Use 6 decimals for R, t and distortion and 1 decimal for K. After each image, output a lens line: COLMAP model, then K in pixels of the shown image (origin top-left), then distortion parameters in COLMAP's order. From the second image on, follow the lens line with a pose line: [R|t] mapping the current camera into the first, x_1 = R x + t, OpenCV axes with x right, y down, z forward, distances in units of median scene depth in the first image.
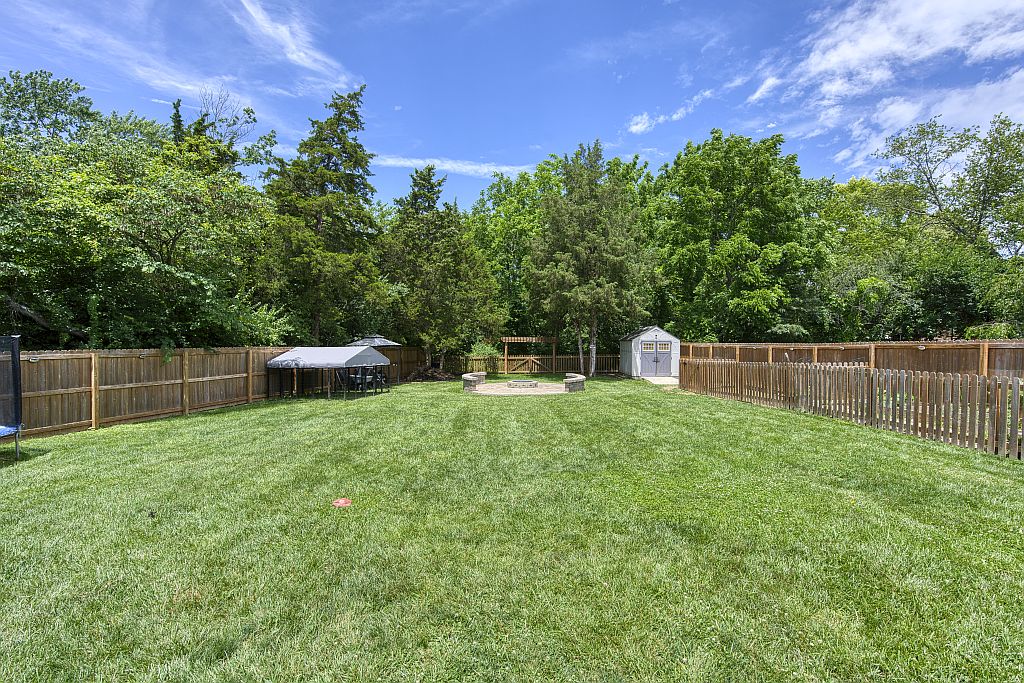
lens RADIAL K [[468.7, 0, 512.0], [0, 468.7, 341.5], [0, 0, 1]] dist [-0.001141, -0.000221]
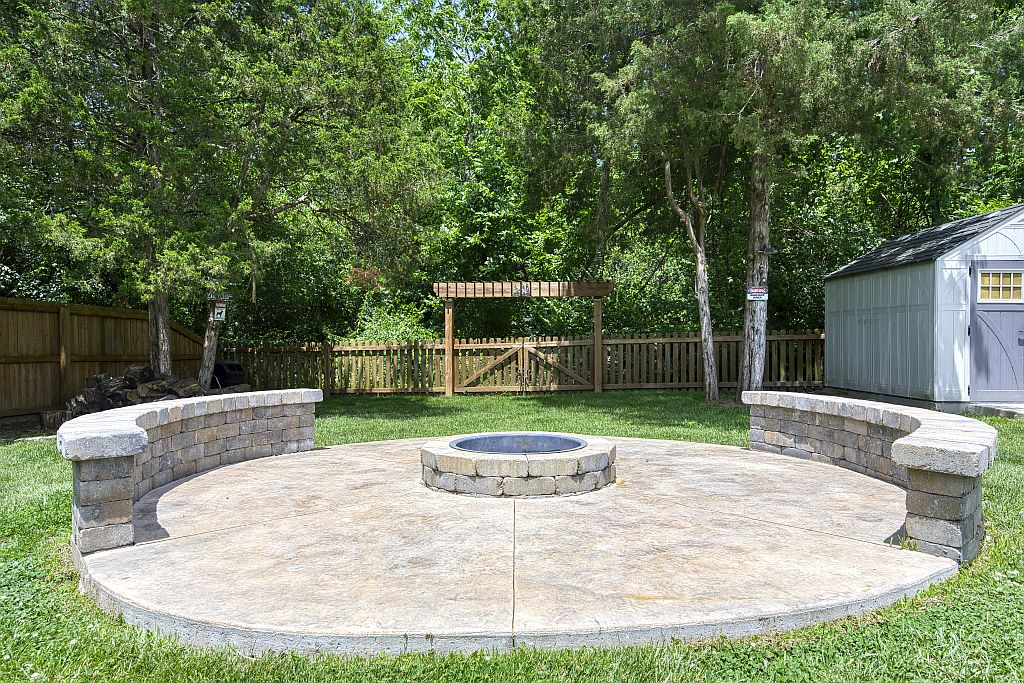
lens RADIAL K [[701.6, 0, 512.0], [0, 701.6, 341.5], [0, 0, 1]] dist [0.052189, -0.002275]
pose [[0.998542, -0.002822, 0.053915, 0.005403], [0.003215, 0.999969, -0.007210, 0.036633], [-0.053893, 0.007373, 0.998520, 0.526640]]
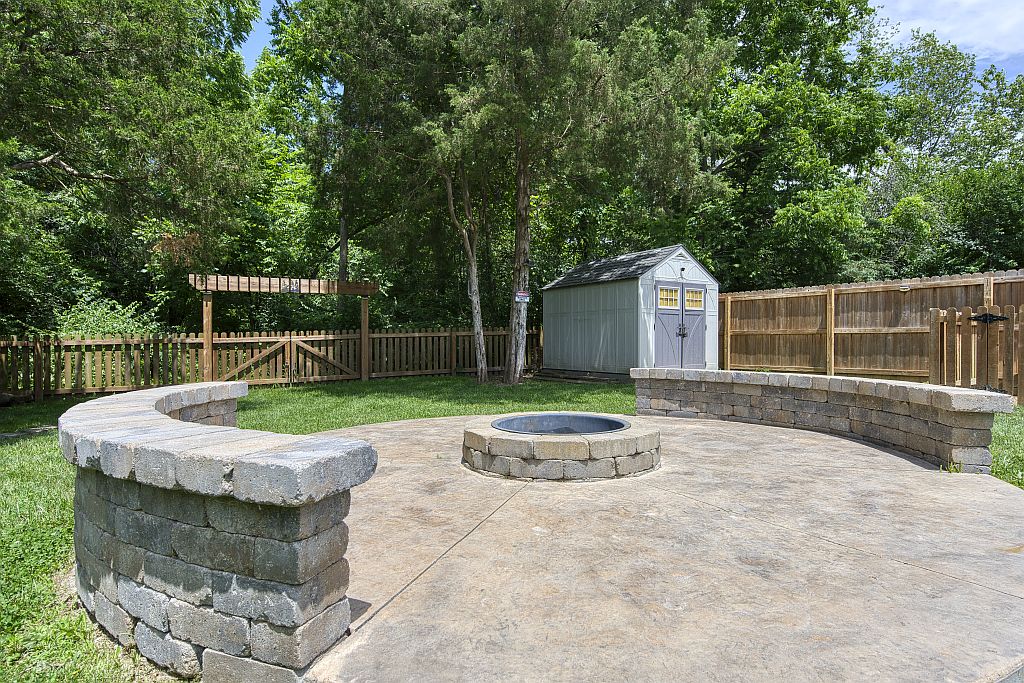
lens RADIAL K [[554.2, 0, 512.0], [0, 554.2, 341.5], [0, 0, 1]] dist [0.014101, -0.000338]
pose [[0.811972, -0.004456, 0.583679, -0.067800], [0.008304, 0.999958, -0.003917, 0.040617], [-0.583637, 0.008027, 0.811975, 0.591835]]
